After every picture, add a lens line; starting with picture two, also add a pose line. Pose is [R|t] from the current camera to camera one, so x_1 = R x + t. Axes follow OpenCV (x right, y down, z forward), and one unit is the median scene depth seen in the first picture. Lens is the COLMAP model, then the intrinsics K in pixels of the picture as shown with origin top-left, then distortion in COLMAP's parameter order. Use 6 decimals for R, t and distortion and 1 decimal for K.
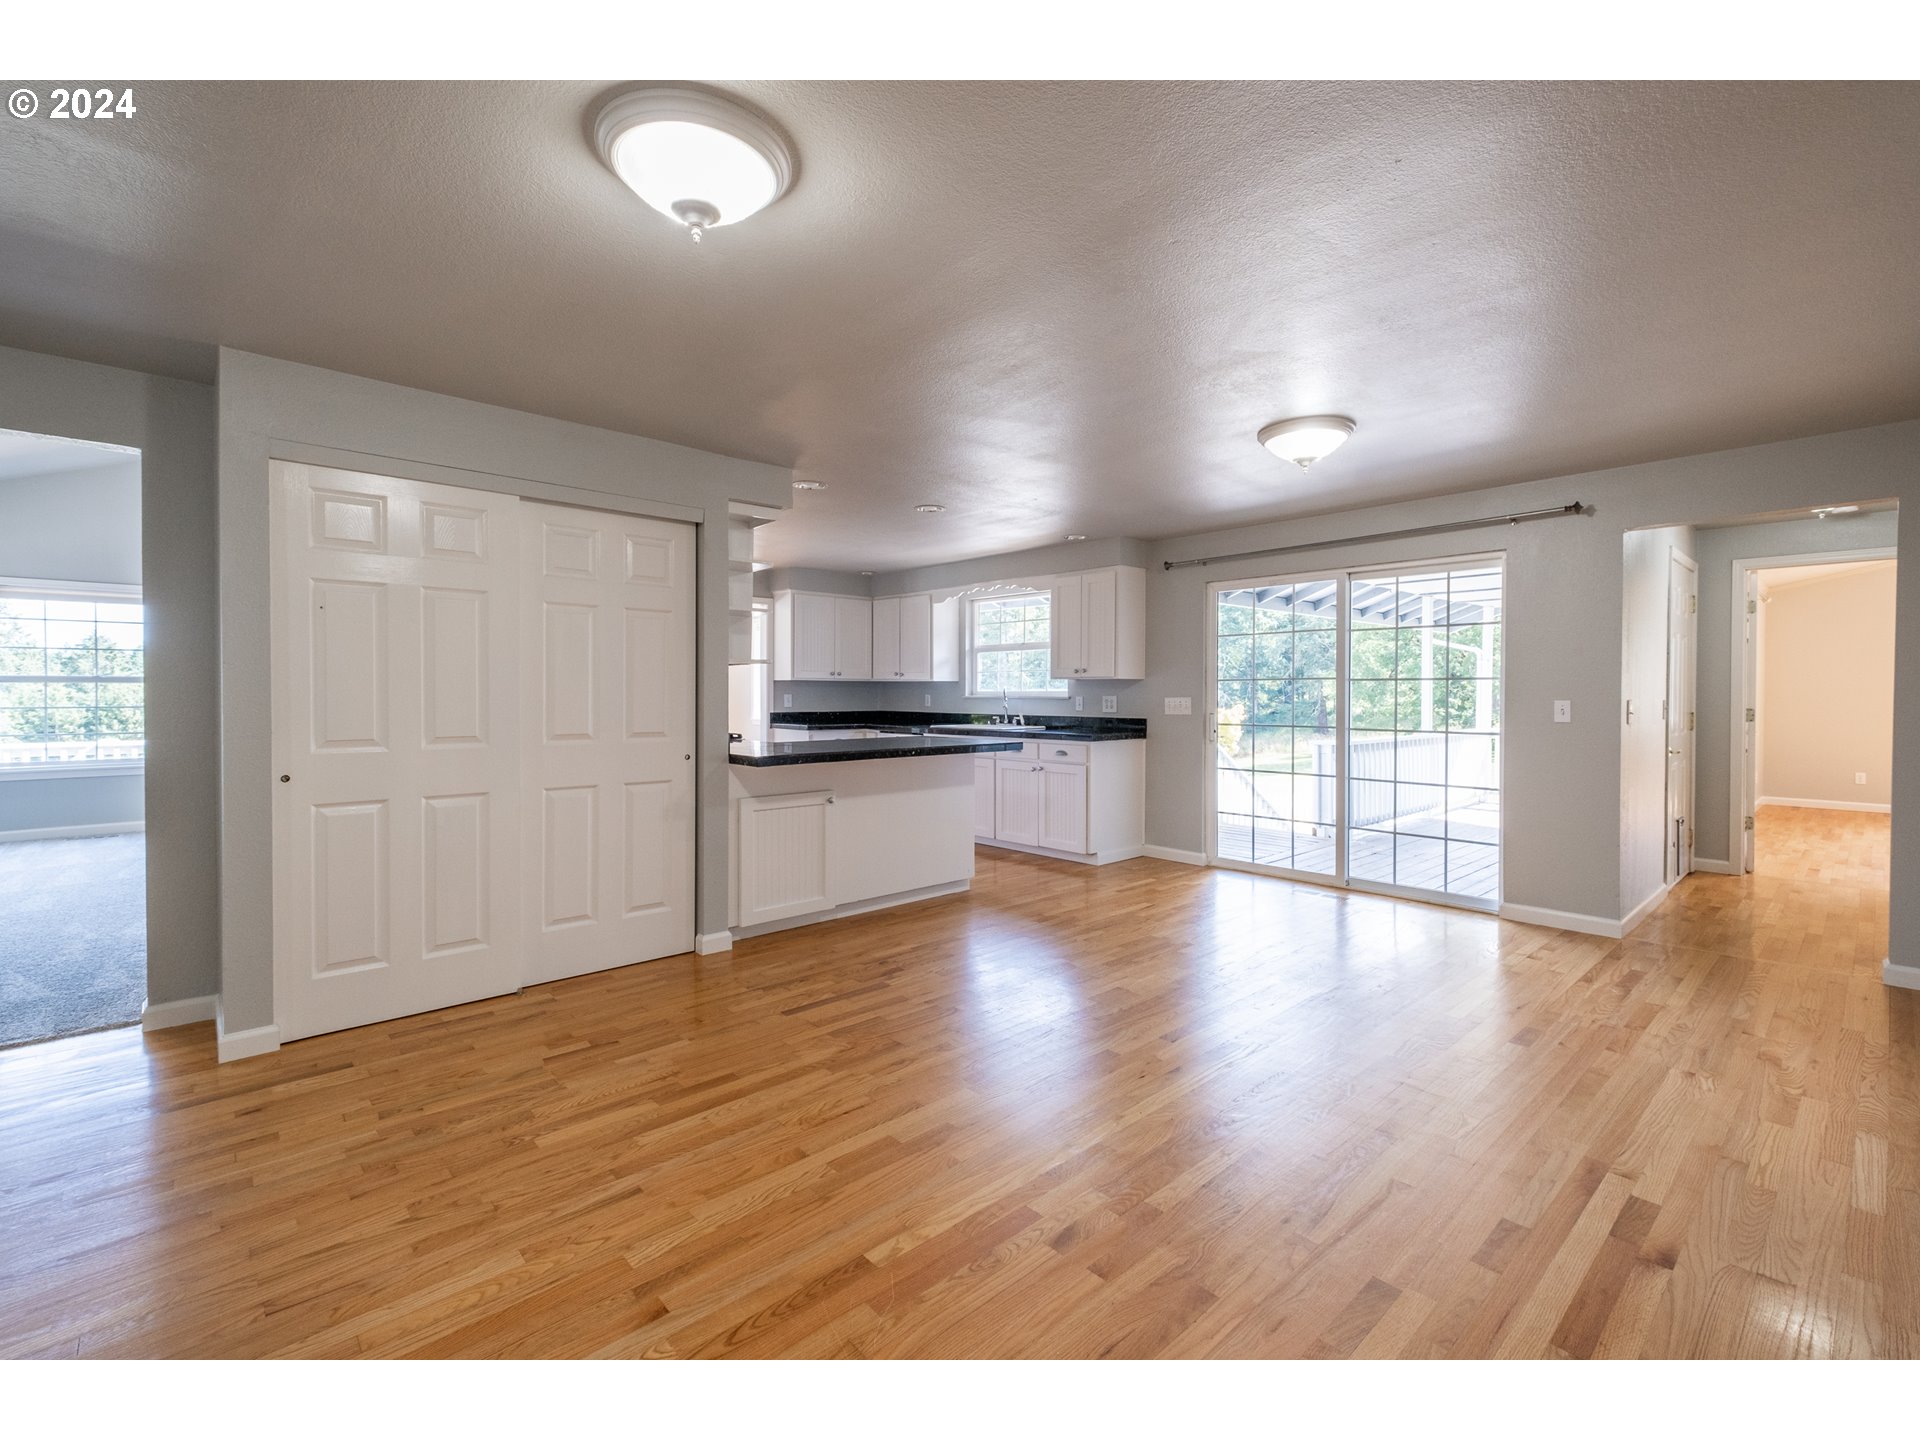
lens RADIAL K [[827.9, 0, 958.5], [0, 827.9, 707.9], [0, 0, 1]] dist [0.012857, -0.000330]
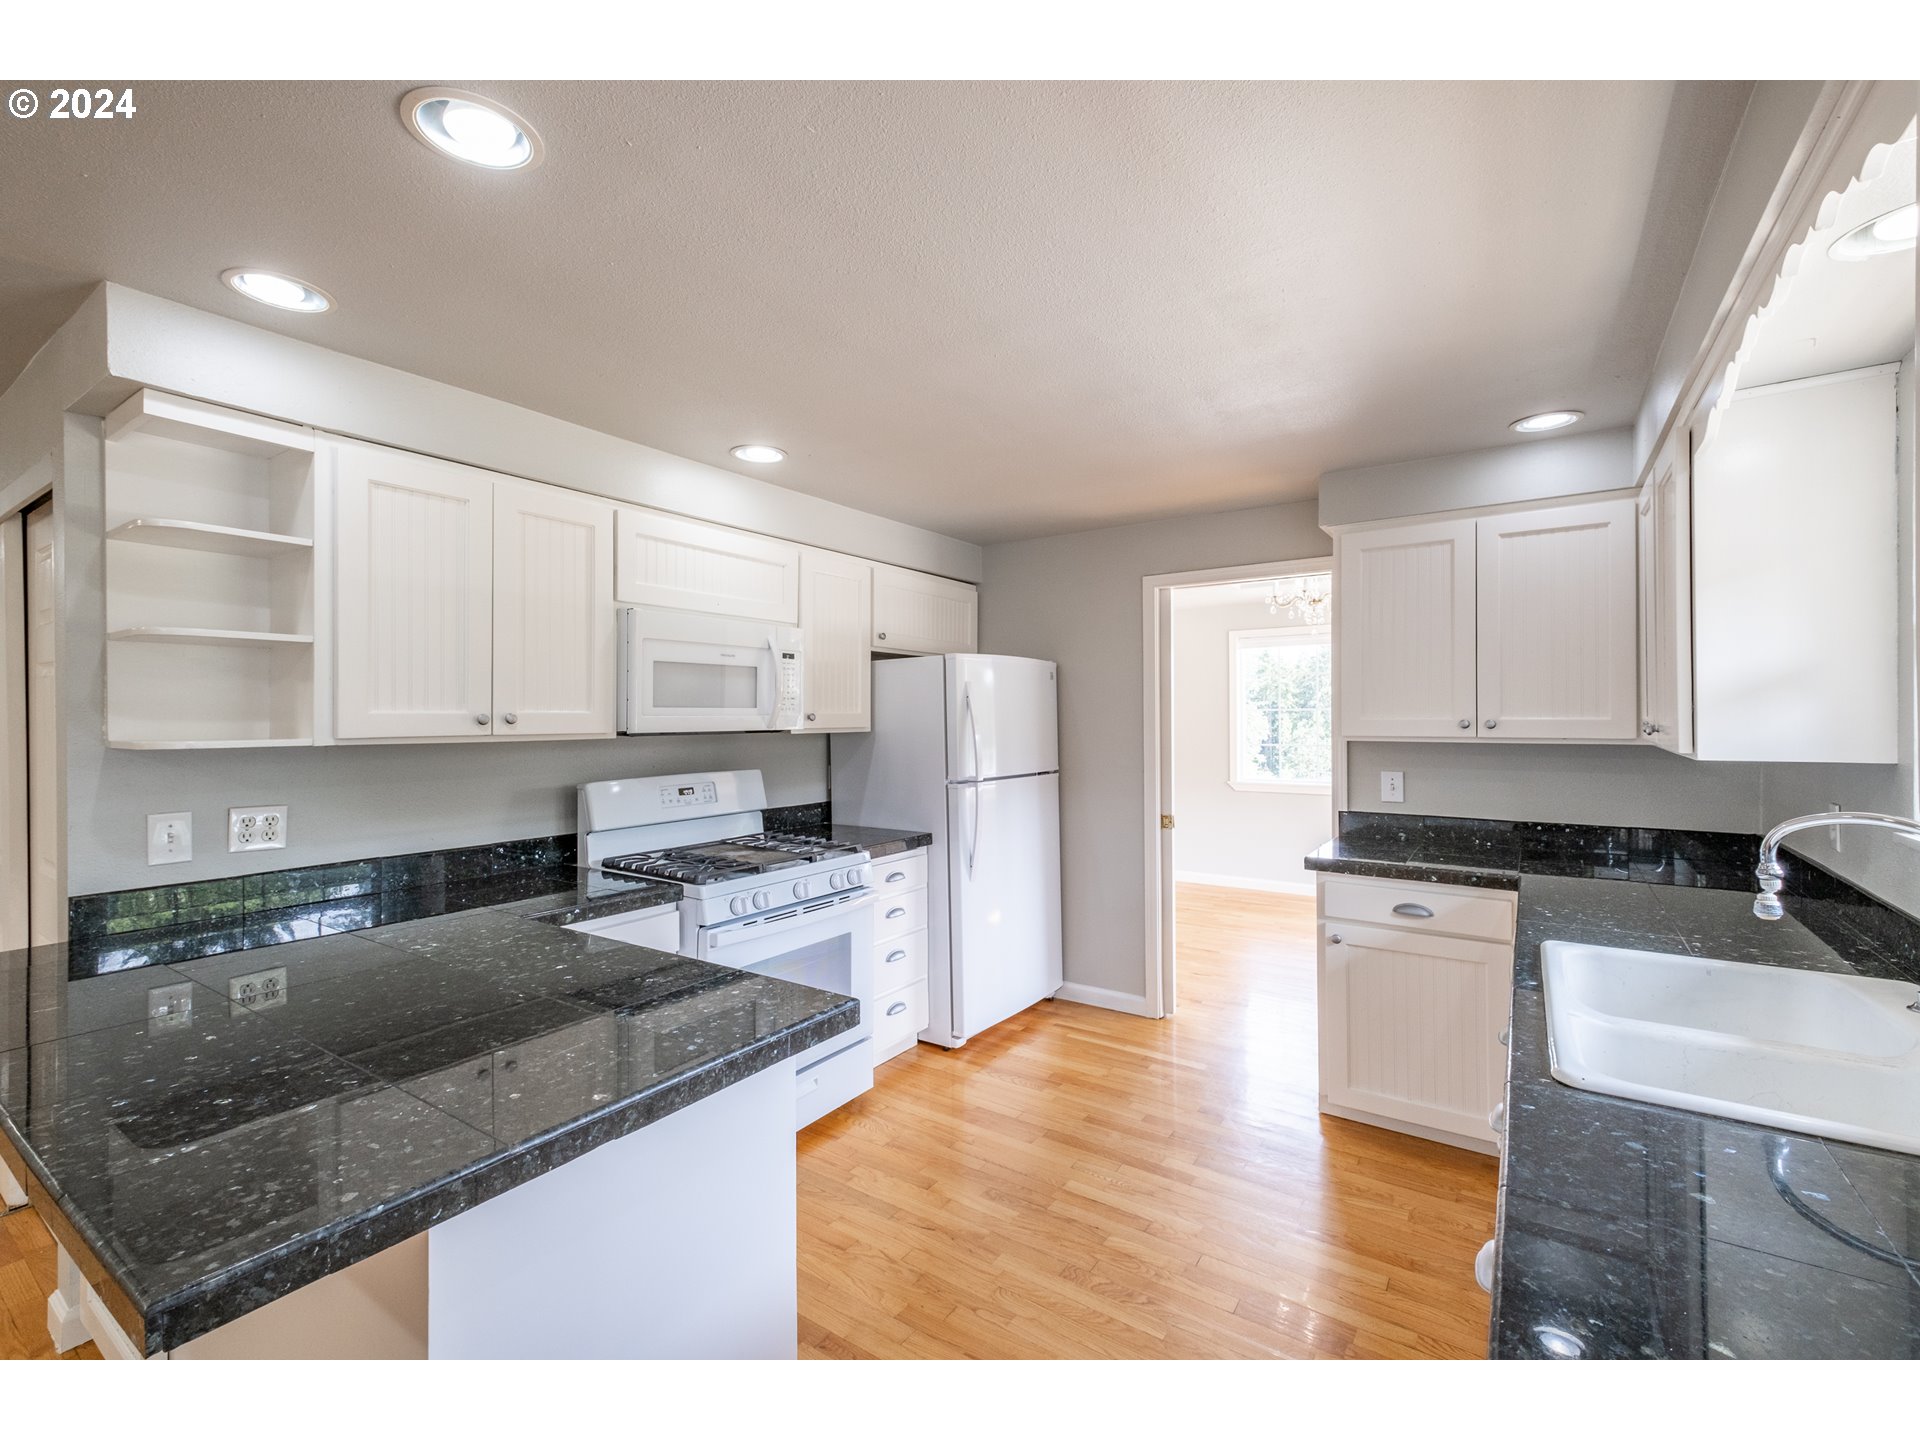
lens RADIAL K [[827.9, 0, 958.5], [0, 827.9, 707.9], [0, 0, 1]] dist [0.012857, -0.000330]
pose [[0.231705, -0.011177, -0.972722, 0.217037], [-0.012538, 0.999817, -0.014475, -0.053668], [0.972705, 0.015550, 0.231523, 0.917397]]
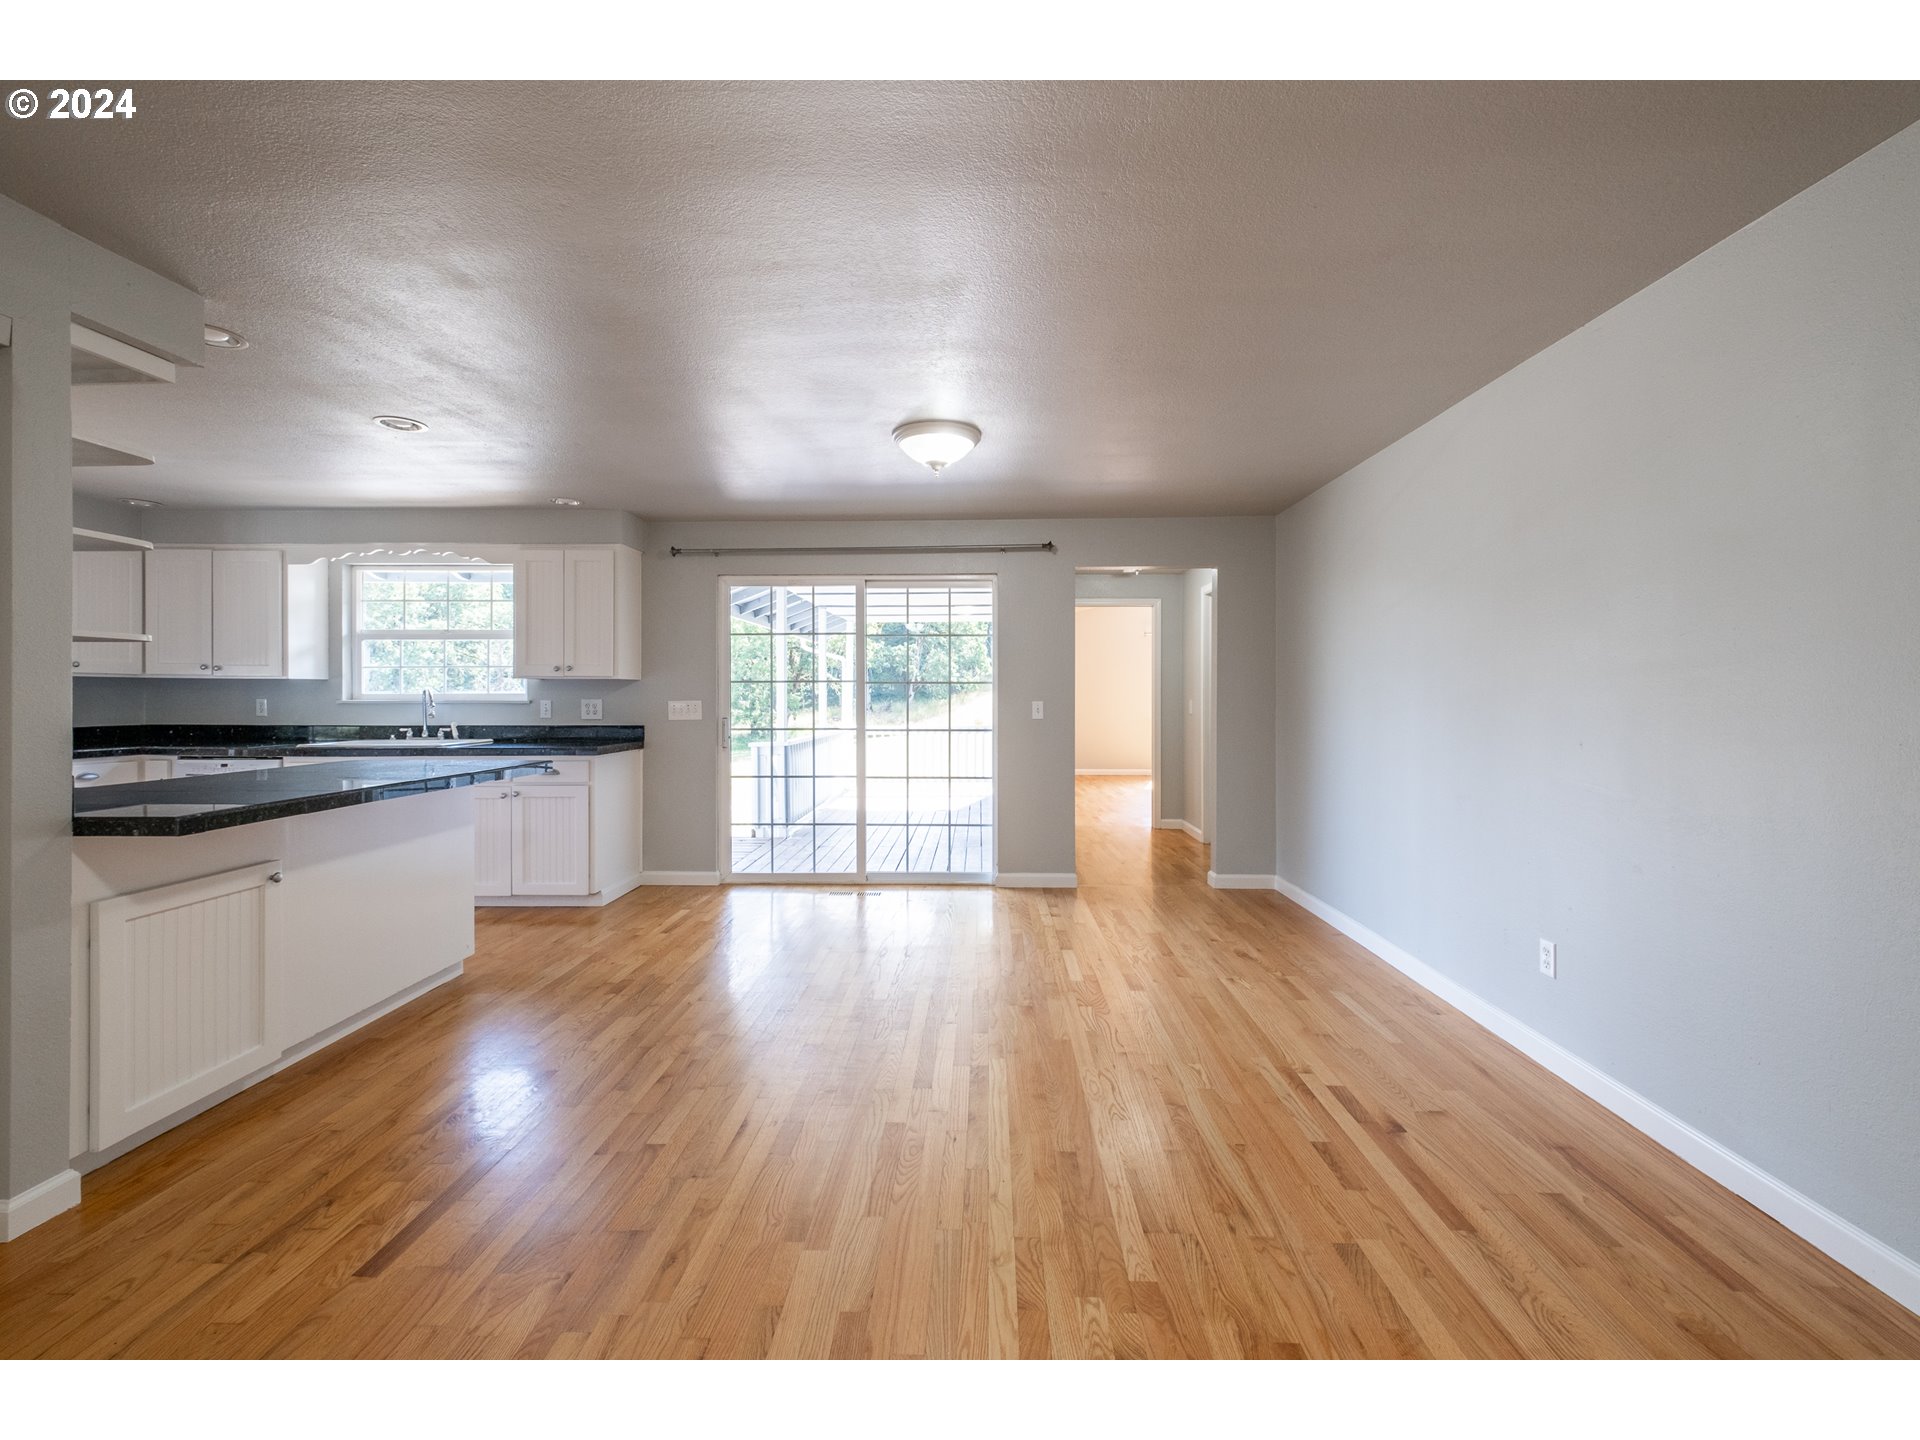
lens RADIAL K [[832.5, 0, 953.8], [0, 832.5, 698.4], [0, 0, 1]] dist [0.011382, -0.000977]
pose [[0.704608, -0.004426, 0.709583, -0.170874], [0.014709, 0.999857, -0.008370, -0.003185], [-0.709444, 0.016335, 0.704572, 0.165707]]
